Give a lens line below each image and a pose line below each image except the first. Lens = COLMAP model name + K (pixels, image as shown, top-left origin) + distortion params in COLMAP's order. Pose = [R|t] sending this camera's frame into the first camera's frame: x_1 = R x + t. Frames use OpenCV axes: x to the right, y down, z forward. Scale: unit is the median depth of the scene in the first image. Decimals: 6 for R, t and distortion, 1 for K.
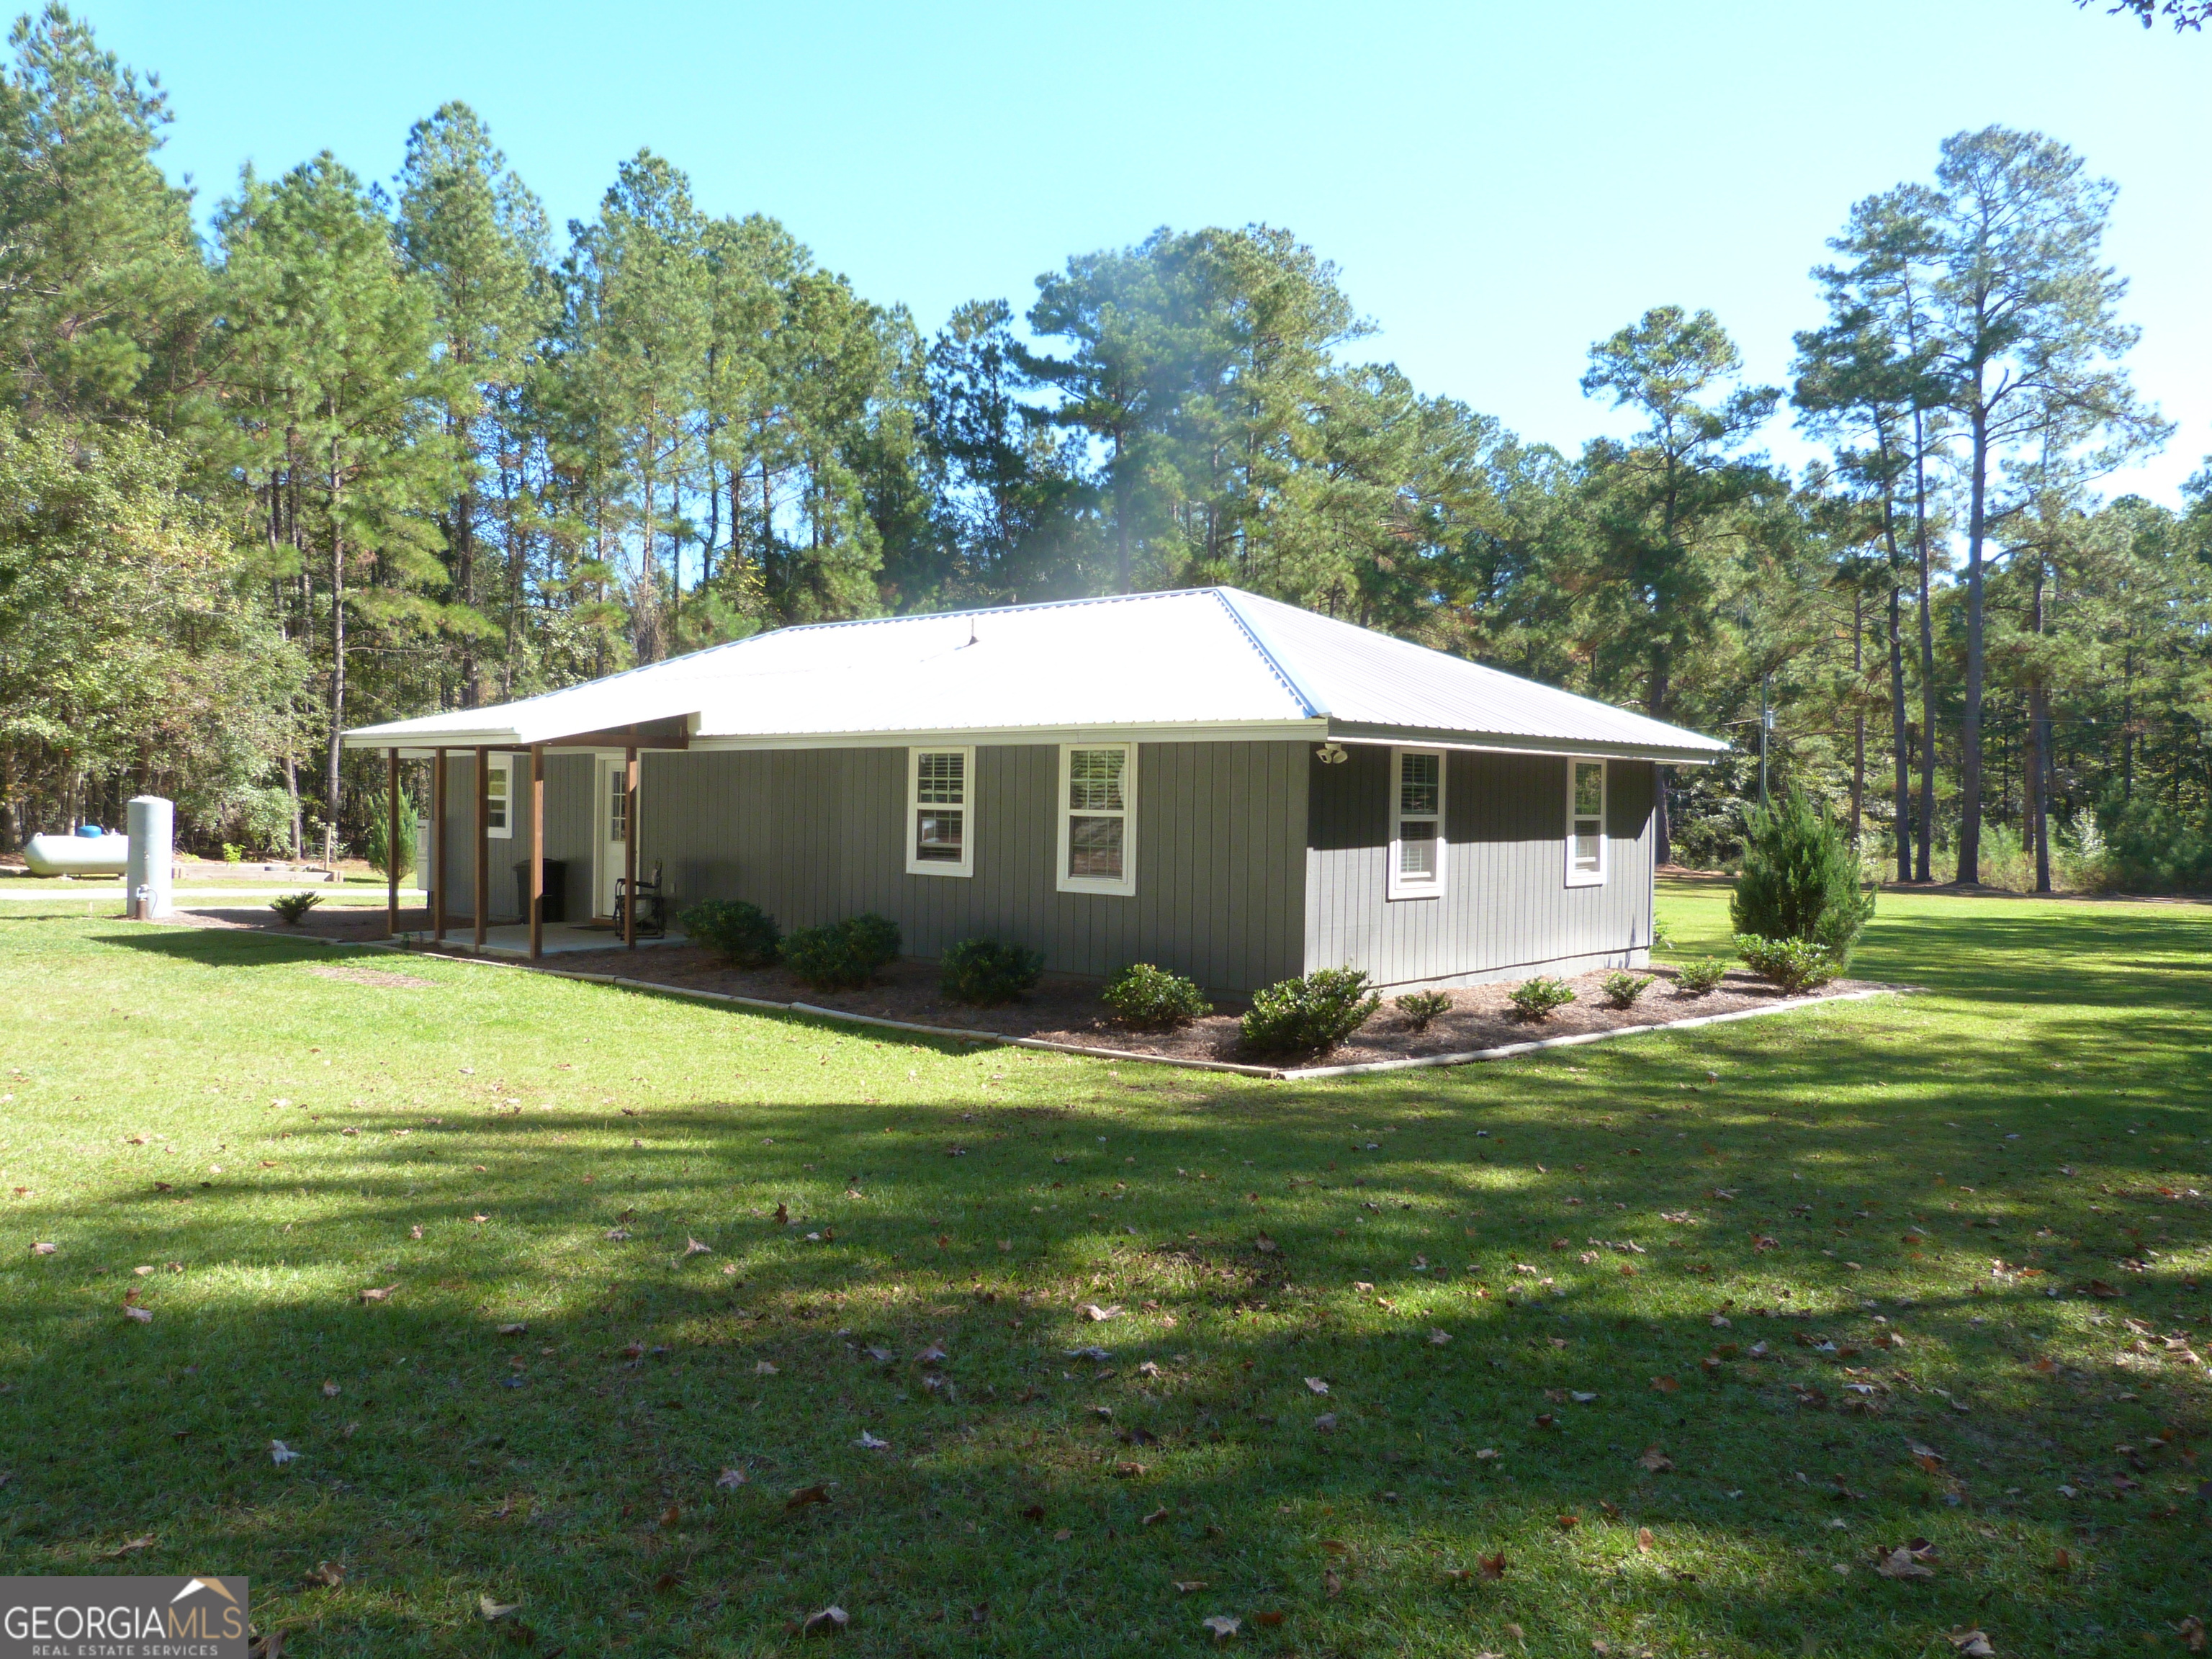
lens RADIAL K [[1675.6, 0, 1106.0], [0, 1675.6, 829.5], [0, 0, 1]] dist [-0.043206, 0.035527]
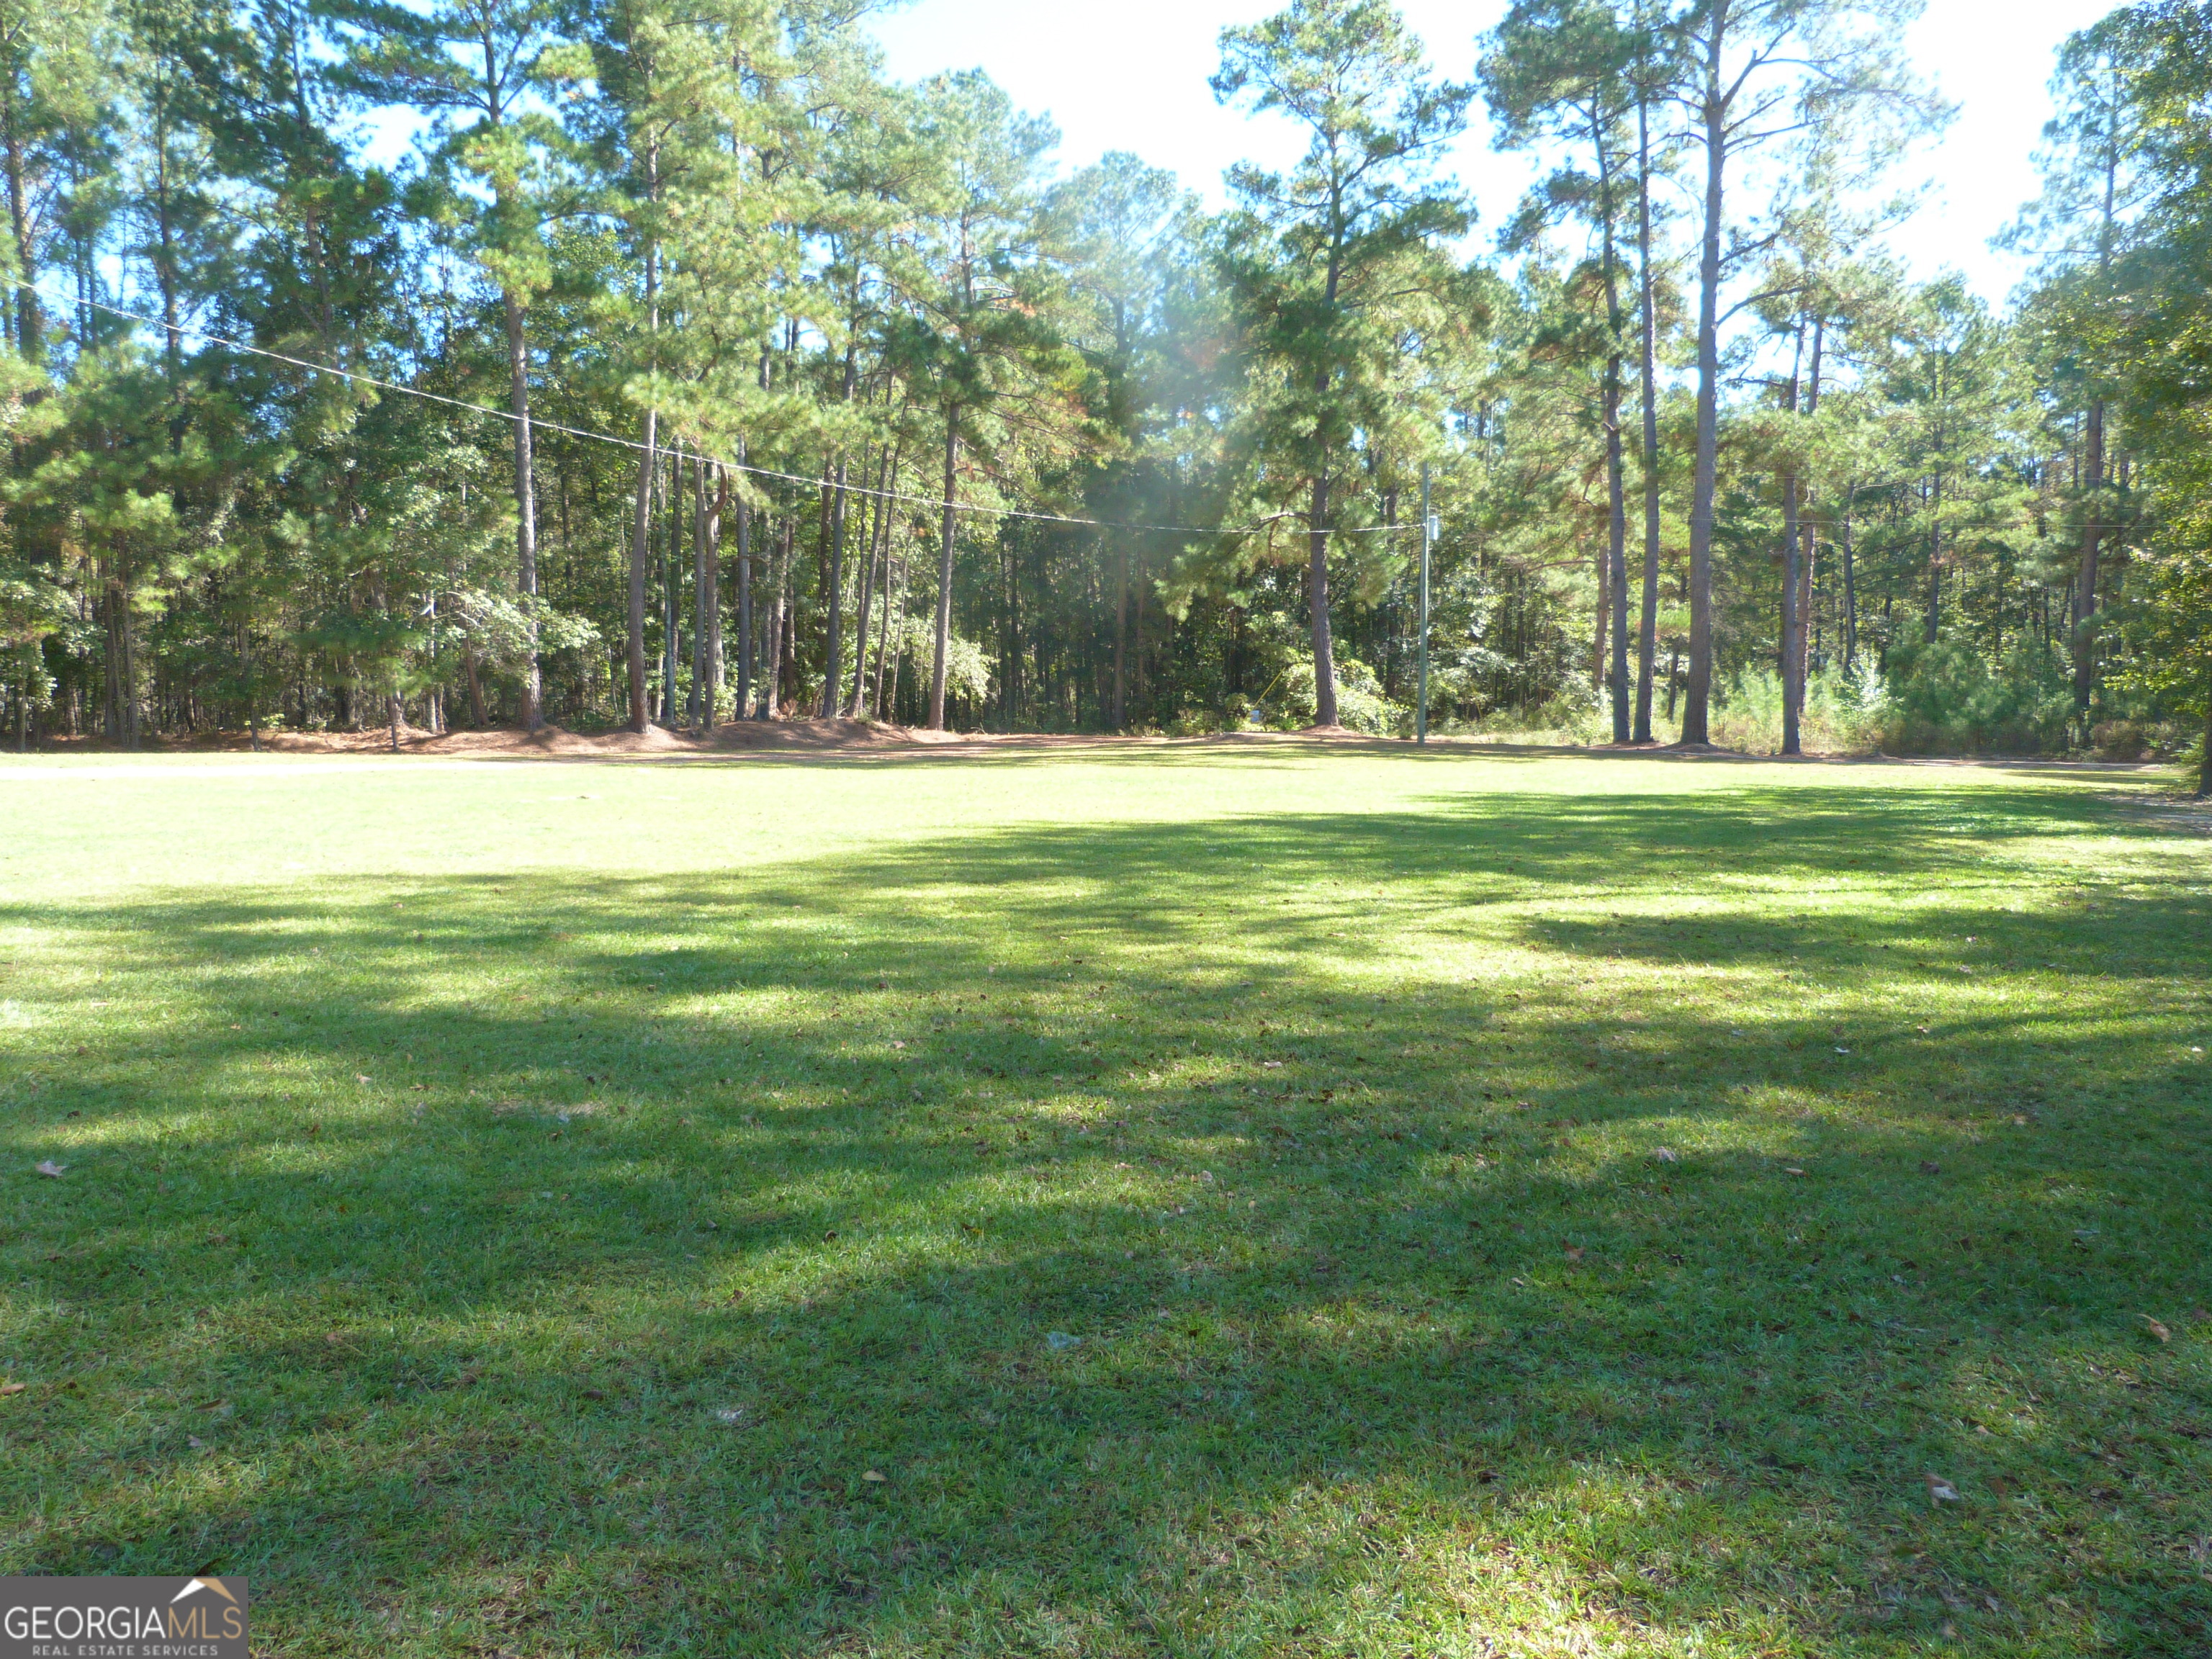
lens RADIAL K [[1675.6, 0, 1106.0], [0, 1675.6, 829.5], [0, 0, 1]] dist [-0.043206, 0.035527]
pose [[0.997503, -0.018945, 0.068033, 0.183104], [0.013898, 0.997168, 0.073917, 0.010159], [-0.069241, -0.072787, 0.994941, 0.238149]]
